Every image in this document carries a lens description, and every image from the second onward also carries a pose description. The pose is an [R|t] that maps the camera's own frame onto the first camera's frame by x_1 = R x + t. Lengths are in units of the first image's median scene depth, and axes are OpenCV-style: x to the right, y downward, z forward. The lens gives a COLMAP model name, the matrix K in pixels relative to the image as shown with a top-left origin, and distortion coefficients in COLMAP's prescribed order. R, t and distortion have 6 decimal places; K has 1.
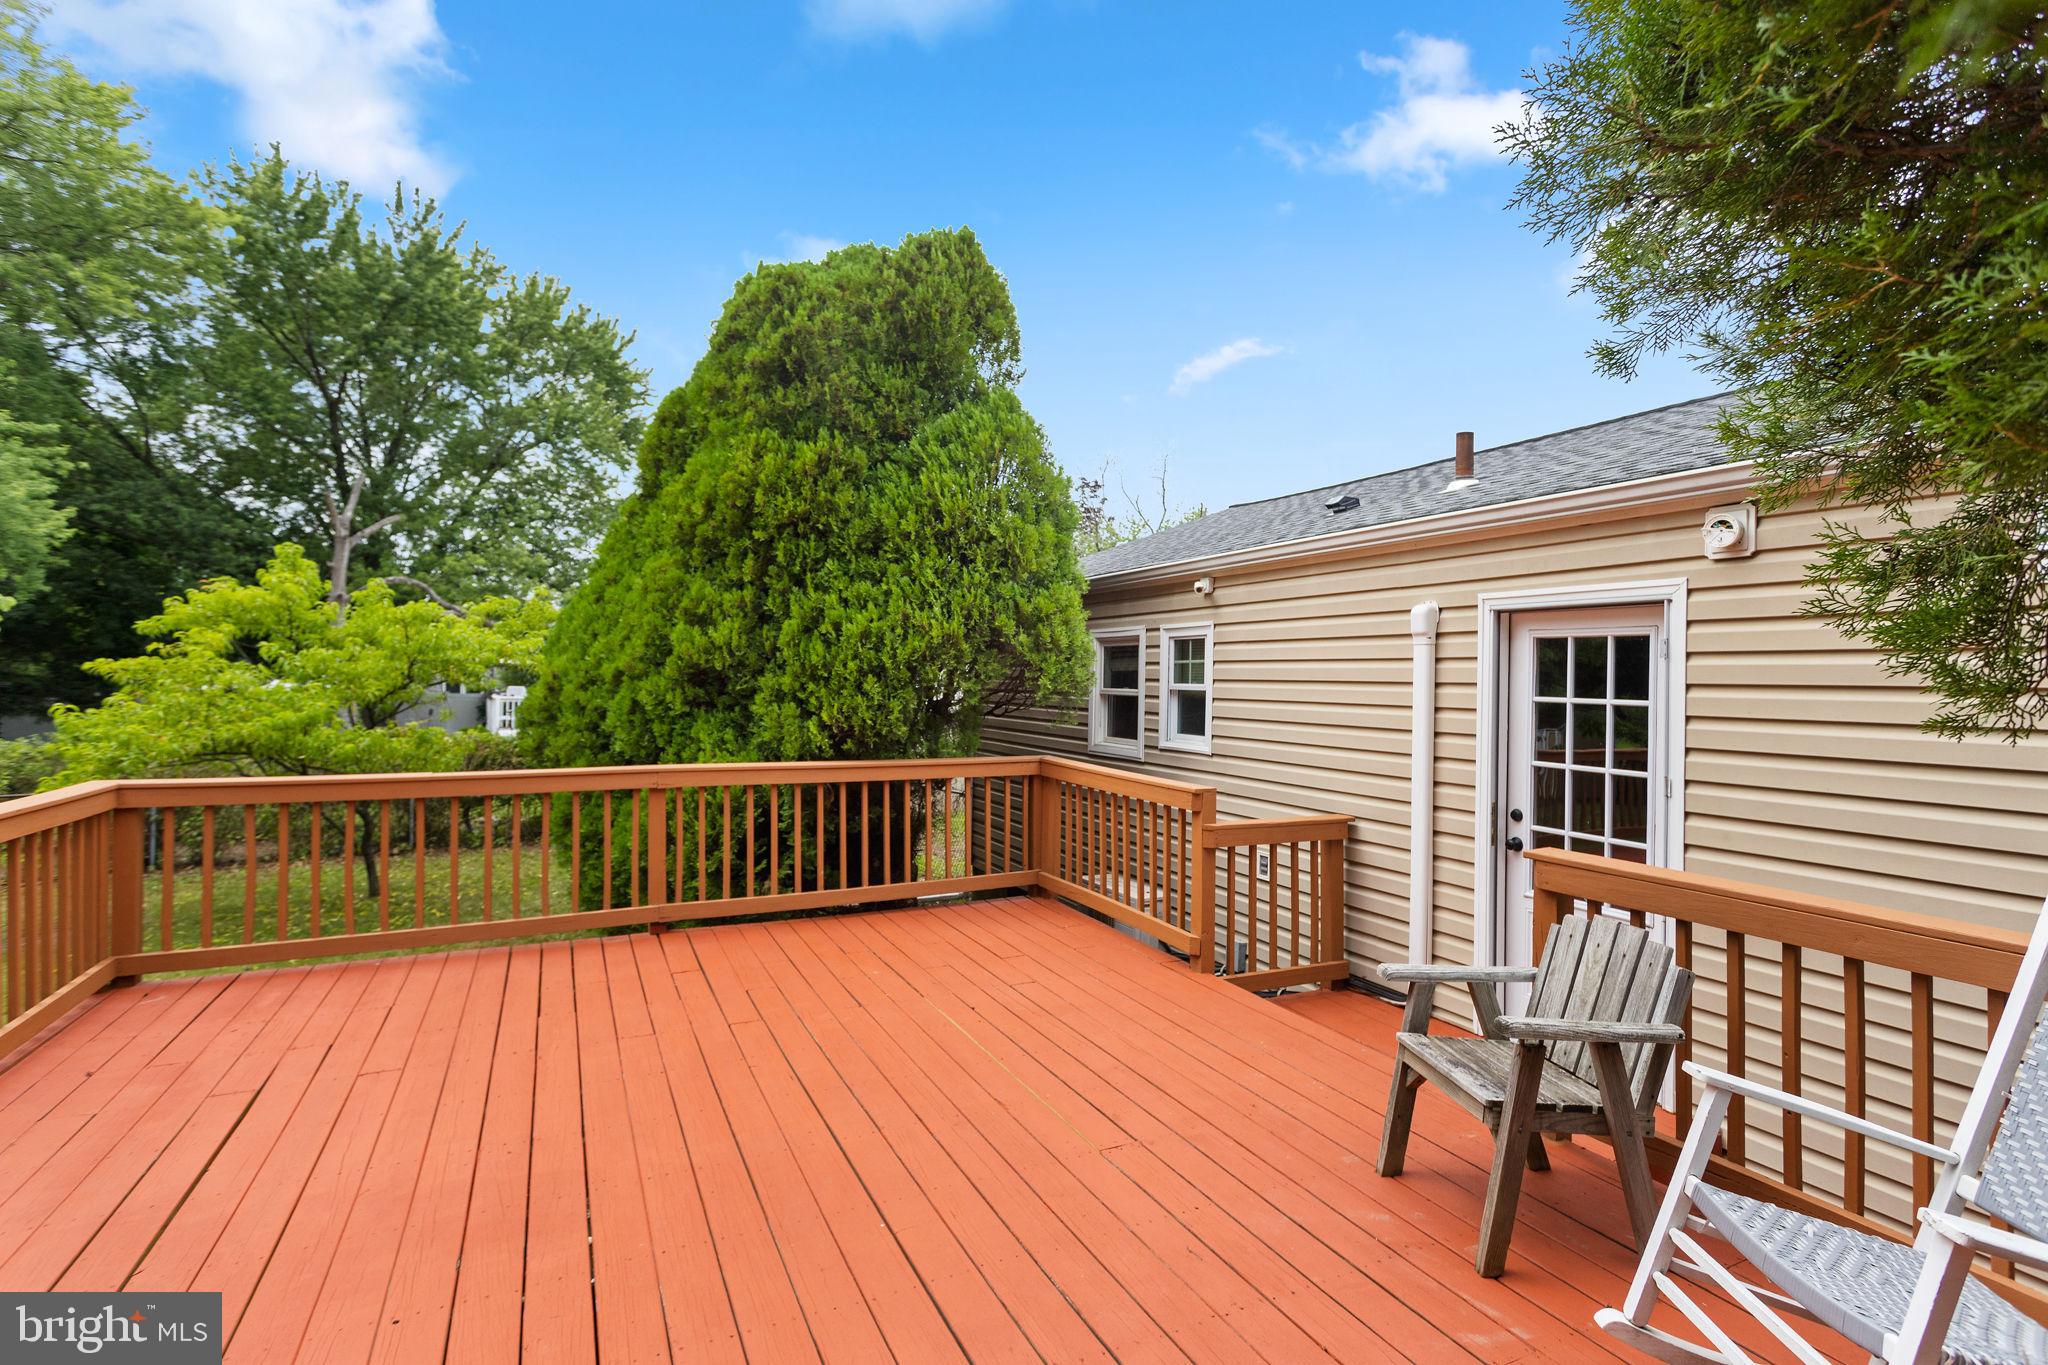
lens RADIAL K [[1002.8, 0, 1016.5], [0, 1002.8, 684.7], [0, 0, 1]] dist [0.011741, -0.004026]
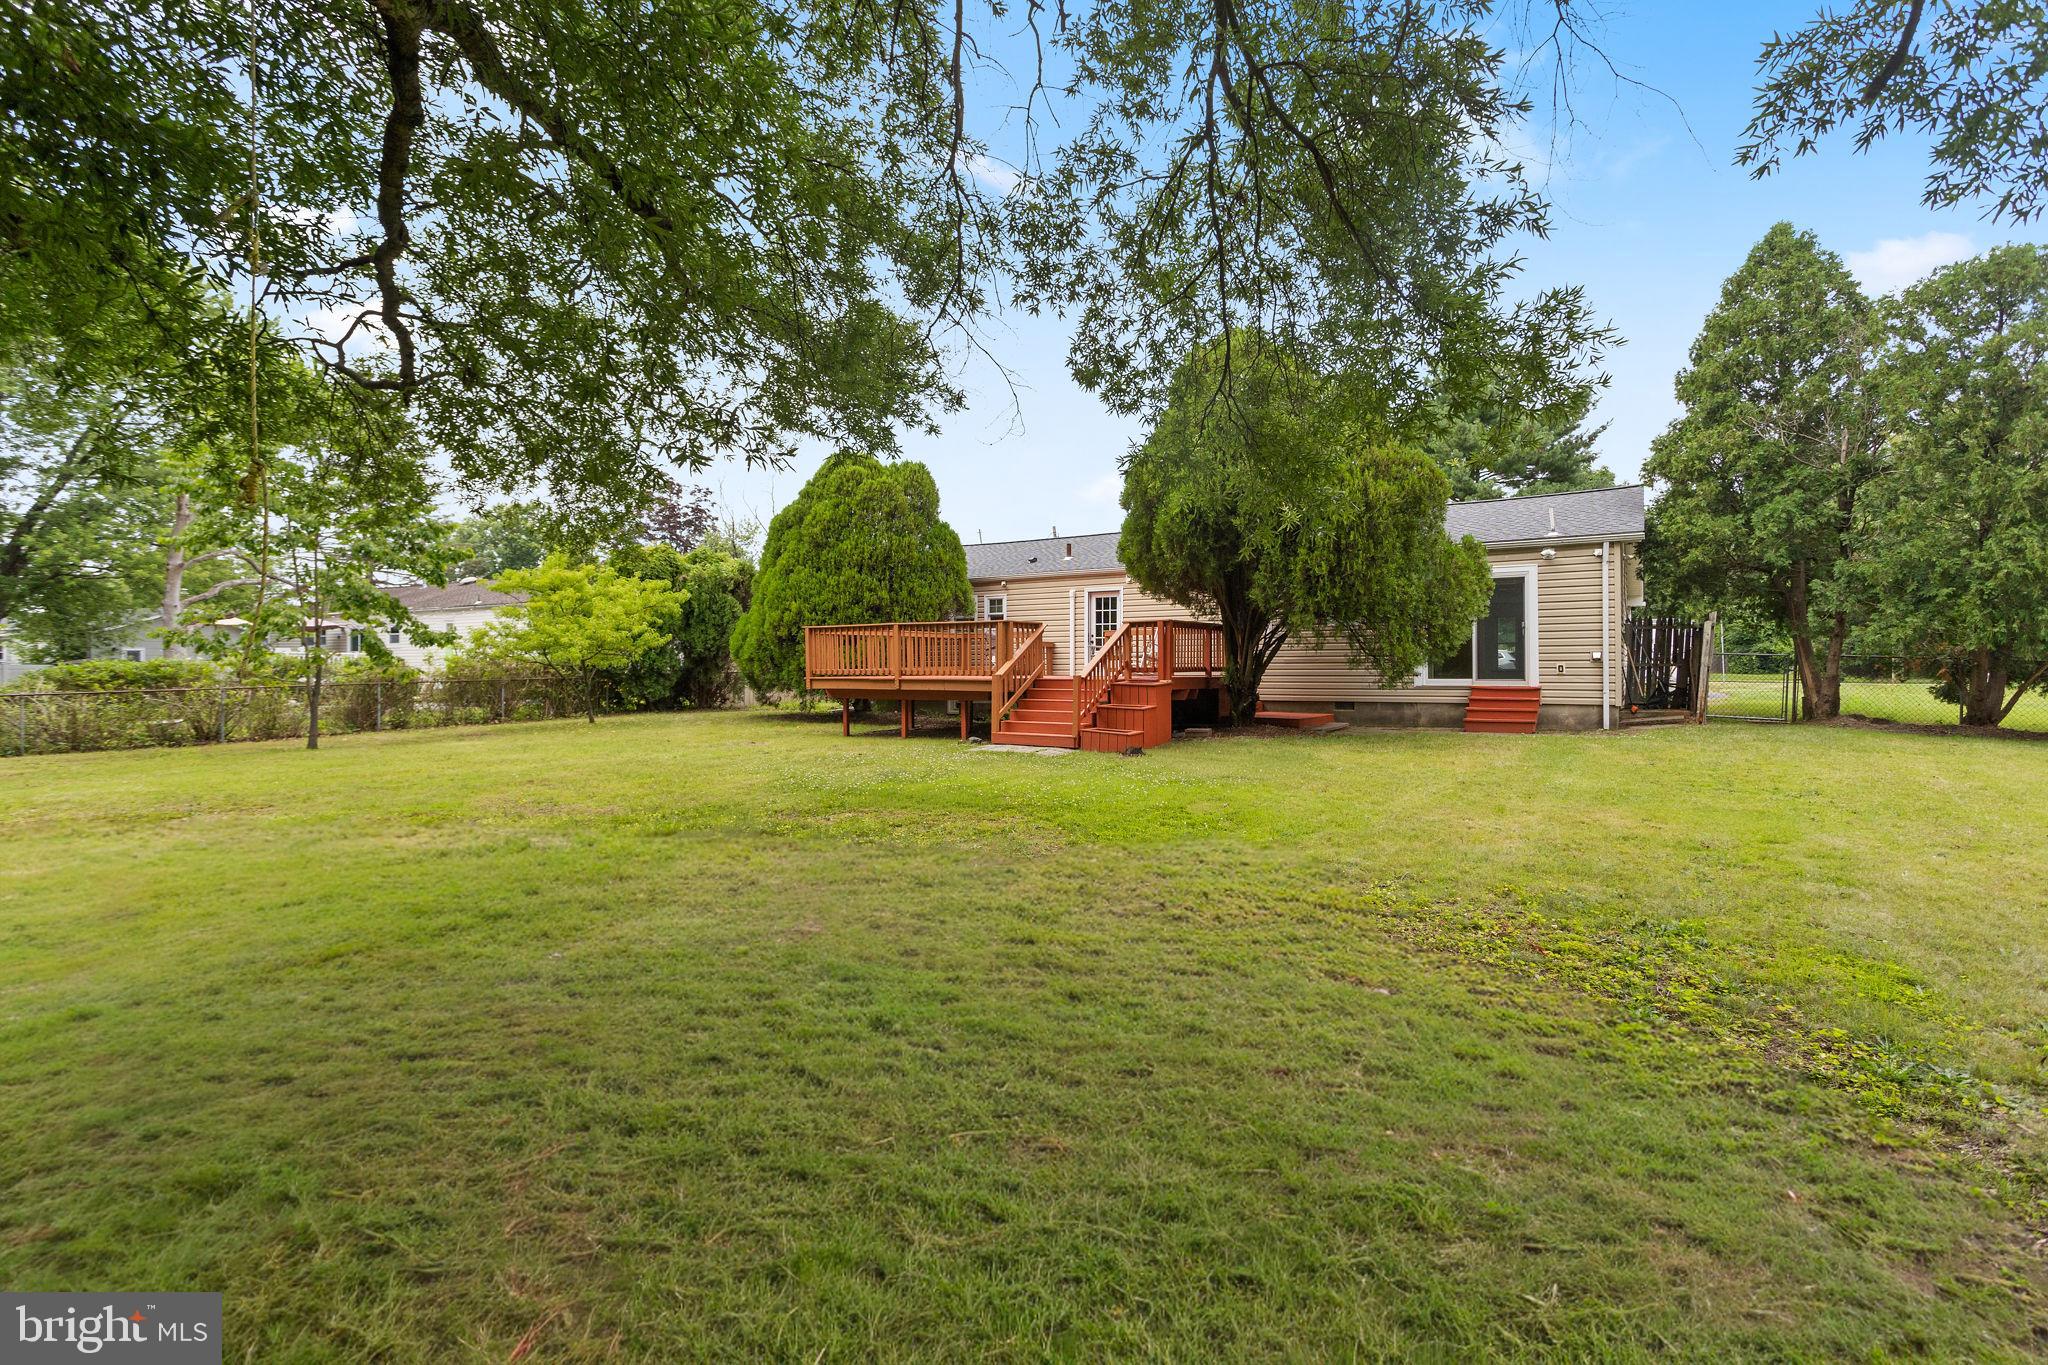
lens RADIAL K [[1002.8, 0, 1026.6], [0, 1002.8, 674.1], [0, 0, 1]] dist [0.011741, -0.004026]
pose [[0.869835, -0.020093, 0.492934, -2.029891], [0.019010, 0.999793, 0.007209, 0.263907], [-0.492977, 0.003100, 0.870037, -2.842788]]
